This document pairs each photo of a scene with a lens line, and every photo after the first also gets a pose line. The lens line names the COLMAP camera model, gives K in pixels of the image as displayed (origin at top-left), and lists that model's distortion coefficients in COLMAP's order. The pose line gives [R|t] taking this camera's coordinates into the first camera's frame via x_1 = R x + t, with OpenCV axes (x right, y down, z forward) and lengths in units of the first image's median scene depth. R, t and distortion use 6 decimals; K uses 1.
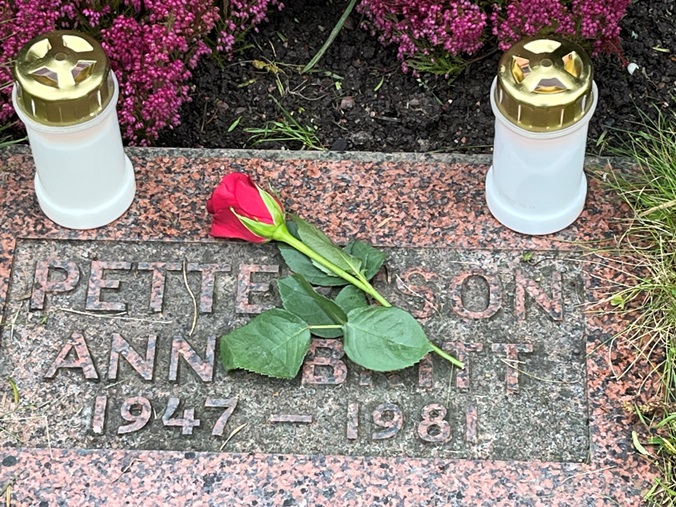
lens RADIAL K [[2188.5, 0, 314.8], [0, 2188.5, 239.1], [0, 0, 1]] dist [0.106931, 0.000000]
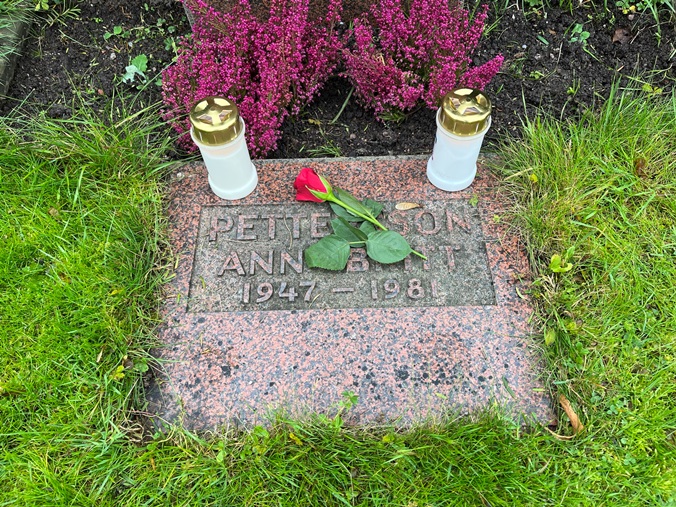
lens RADIAL K [[547.5, 0, 332.2], [0, 547.5, 254.6], [0, 0, 1]] dist [0.048734, -0.090008]
pose [[0.997719, -0.054707, 0.039546, -0.038456], [0.050735, 0.994156, 0.095288, 0.002273], [-0.044528, -0.093065, 0.994664, 0.504146]]
